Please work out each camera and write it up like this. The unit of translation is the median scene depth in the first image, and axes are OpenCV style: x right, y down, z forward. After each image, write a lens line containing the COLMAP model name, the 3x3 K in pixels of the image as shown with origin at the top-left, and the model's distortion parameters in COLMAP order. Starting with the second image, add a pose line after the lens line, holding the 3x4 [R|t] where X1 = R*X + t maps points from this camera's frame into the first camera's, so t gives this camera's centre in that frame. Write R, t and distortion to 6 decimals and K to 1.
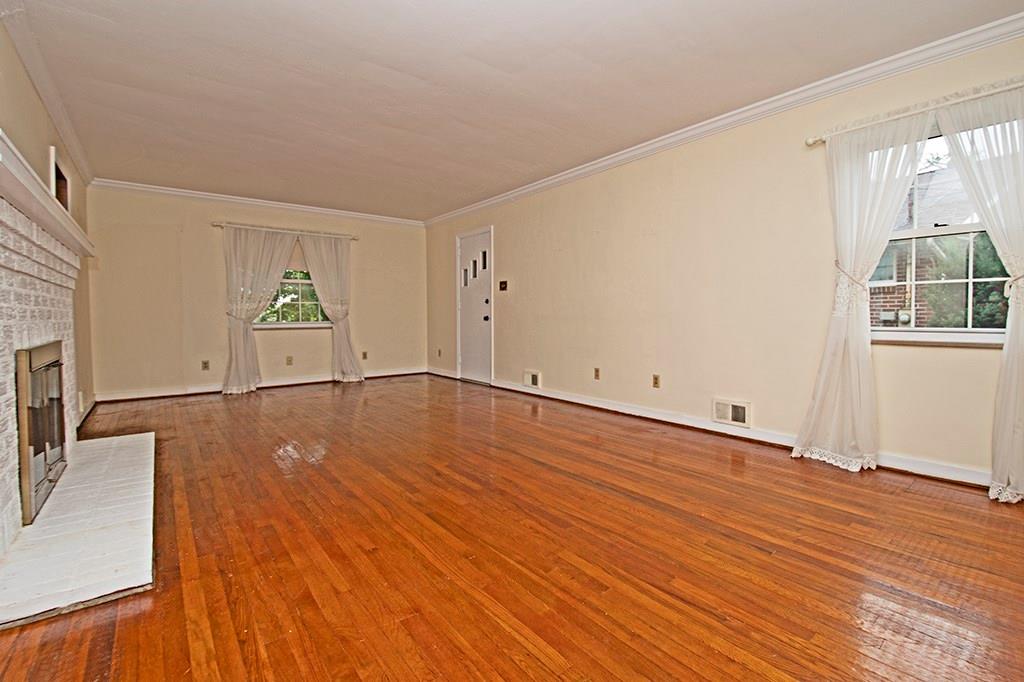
lens RADIAL K [[451.5, 0, 525.6], [0, 451.5, 326.7], [0, 0, 1]] dist [0.009814, -0.016730]
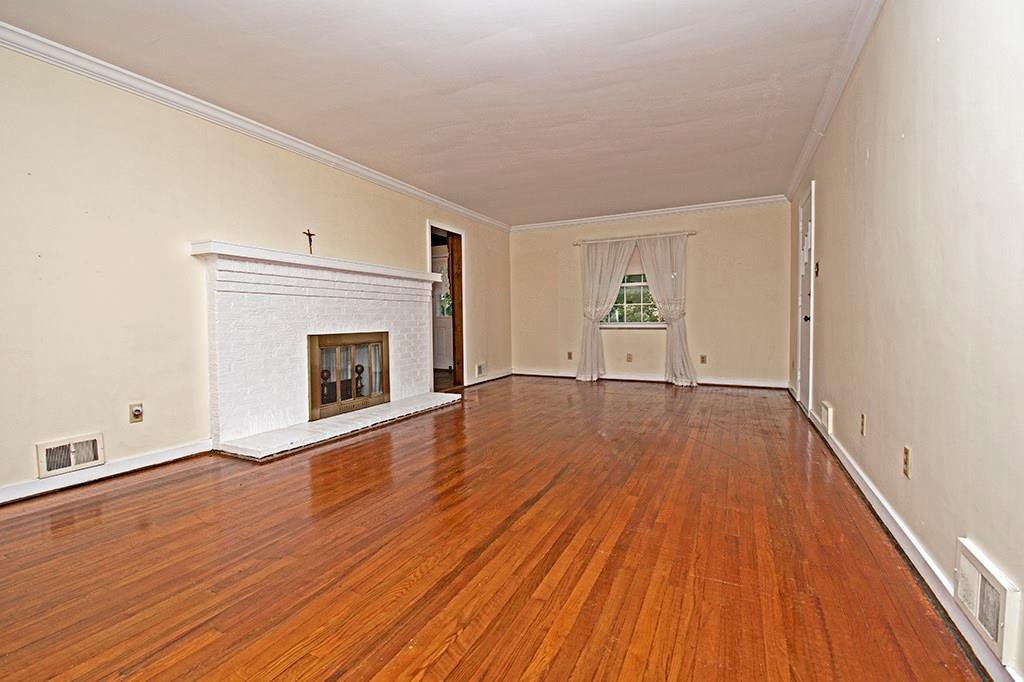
lens RADIAL K [[451.5, 0, 525.6], [0, 451.5, 326.7], [0, 0, 1]] dist [0.009814, -0.016730]
pose [[0.408269, 0.015444, -0.912731, 0.398970], [-0.014557, 0.999840, 0.010406, -0.007786], [0.912745, 0.009038, 0.408429, 0.356723]]
